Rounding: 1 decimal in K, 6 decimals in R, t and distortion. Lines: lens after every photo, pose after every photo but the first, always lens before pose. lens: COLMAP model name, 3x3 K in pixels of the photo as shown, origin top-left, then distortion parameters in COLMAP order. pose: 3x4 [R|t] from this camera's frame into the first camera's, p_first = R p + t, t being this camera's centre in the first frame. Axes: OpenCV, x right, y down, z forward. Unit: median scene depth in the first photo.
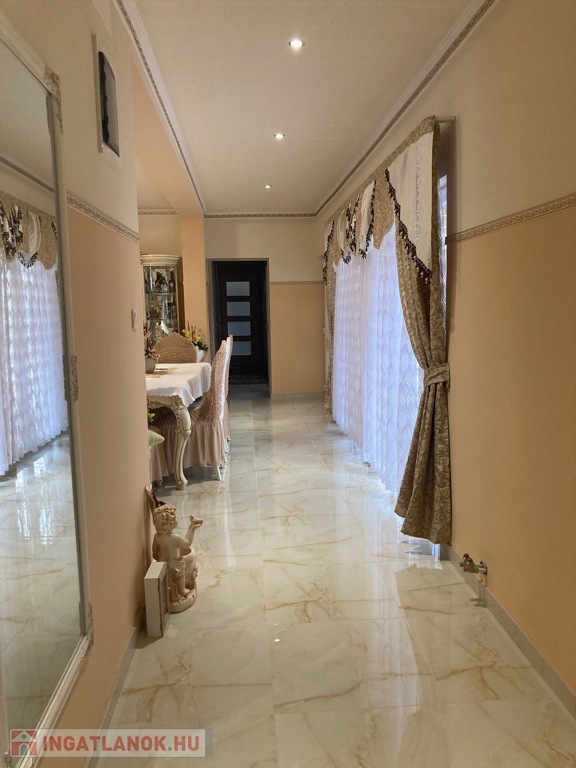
lens RADIAL K [[614.8, 0, 288.0], [0, 614.8, 384.0], [0, 0, 1]] dist [0.006249, -0.016228]
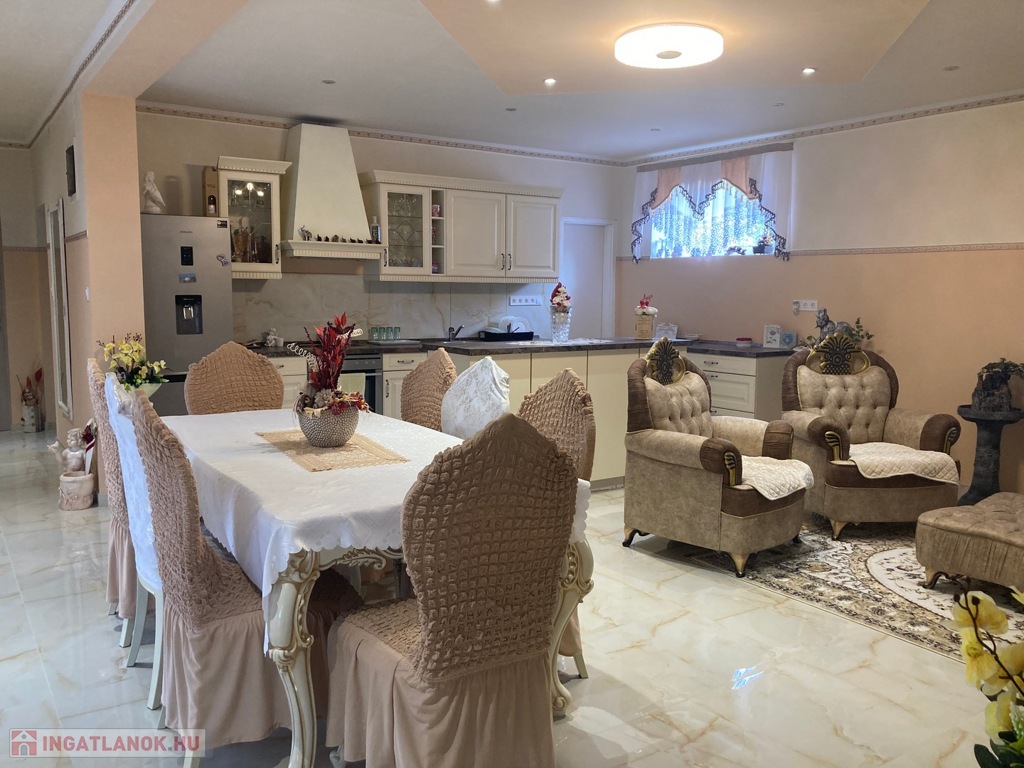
lens RADIAL K [[819.8, 0, 516.1], [0, 819.8, 369.3], [0, 0, 1]] dist [0.006249, -0.016228]
pose [[-0.857674, 0.055465, -0.511194, -0.040382], [-0.063347, 0.975194, 0.212092, -0.131609], [0.510278, 0.214289, -0.832885, 1.026698]]
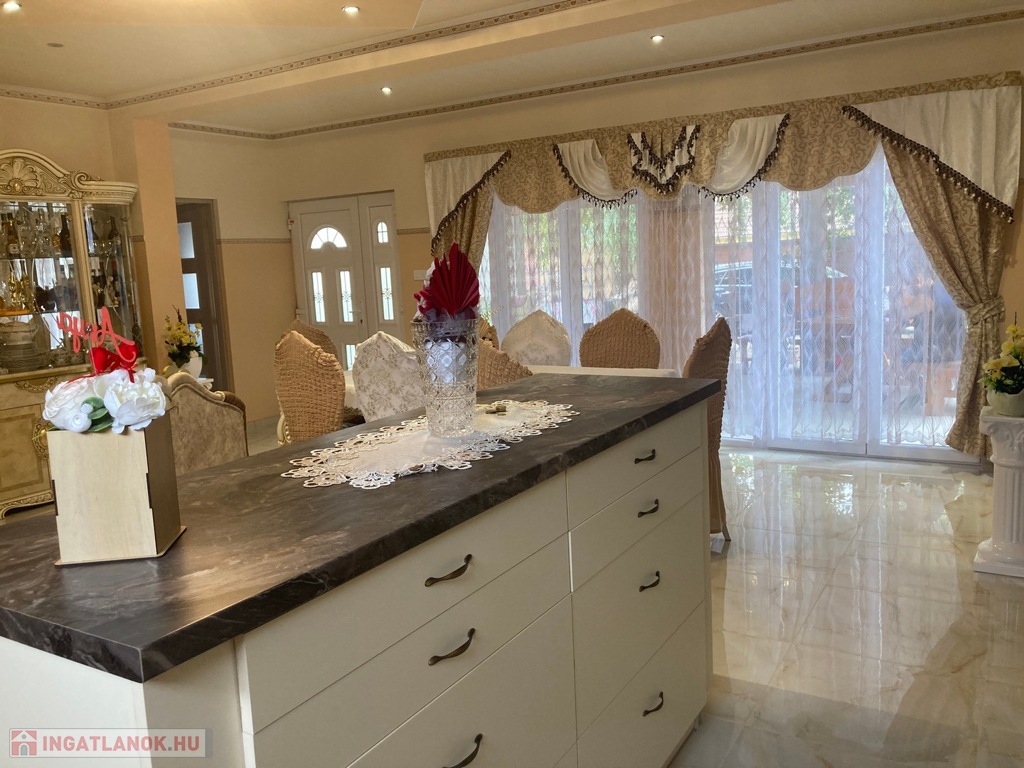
lens RADIAL K [[836.3, 0, 512.0], [0, 836.3, 384.0], [0, 0, 1]] dist [0.004545, -0.004500]
pose [[0.585324, -0.129681, 0.800362, -0.594616], [0.141546, 0.988311, 0.056618, -0.034748], [-0.798349, 0.080148, 0.596838, 0.323230]]
